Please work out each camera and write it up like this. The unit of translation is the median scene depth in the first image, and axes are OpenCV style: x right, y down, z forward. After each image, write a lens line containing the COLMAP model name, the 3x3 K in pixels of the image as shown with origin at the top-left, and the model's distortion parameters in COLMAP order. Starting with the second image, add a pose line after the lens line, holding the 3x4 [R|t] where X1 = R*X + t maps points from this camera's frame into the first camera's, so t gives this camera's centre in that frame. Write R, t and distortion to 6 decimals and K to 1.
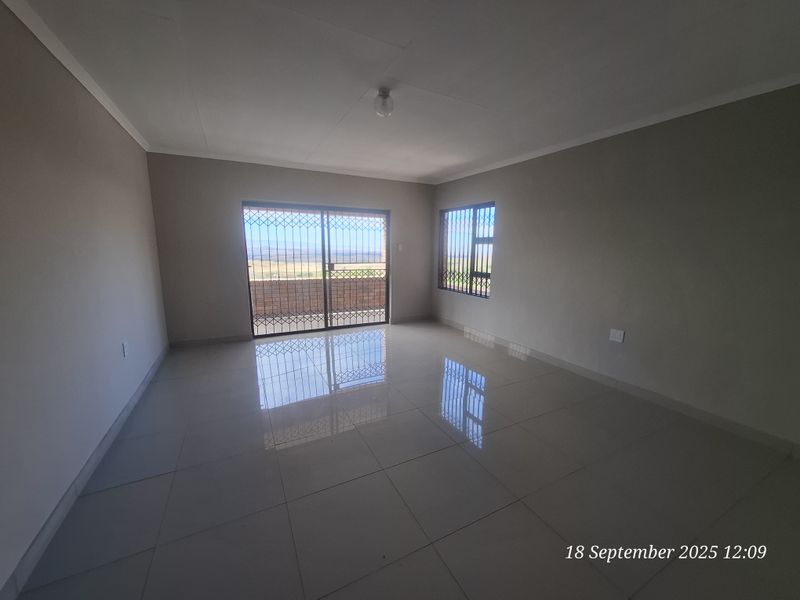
lens RADIAL K [[319.1, 0, 400.0], [0, 319.1, 300.0], [0, 0, 1]] dist [0.000186, 0.000134]
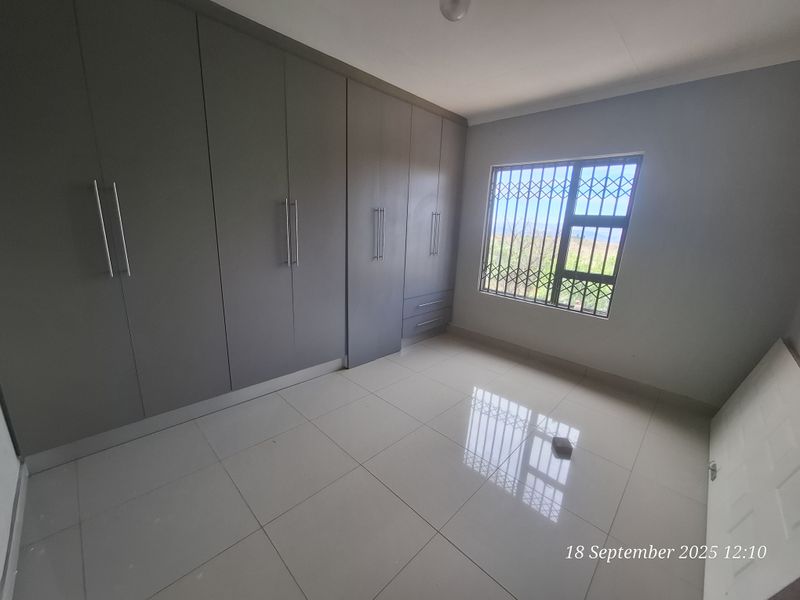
lens RADIAL K [[319.1, 0, 400.0], [0, 319.1, 300.0], [0, 0, 1]] dist [0.000186, 0.000134]
pose [[0.947500, -0.055258, 0.314944, -0.263330], [0.028060, 0.995524, 0.090250, -0.091558], [-0.318521, -0.076675, 0.944810, 0.474476]]
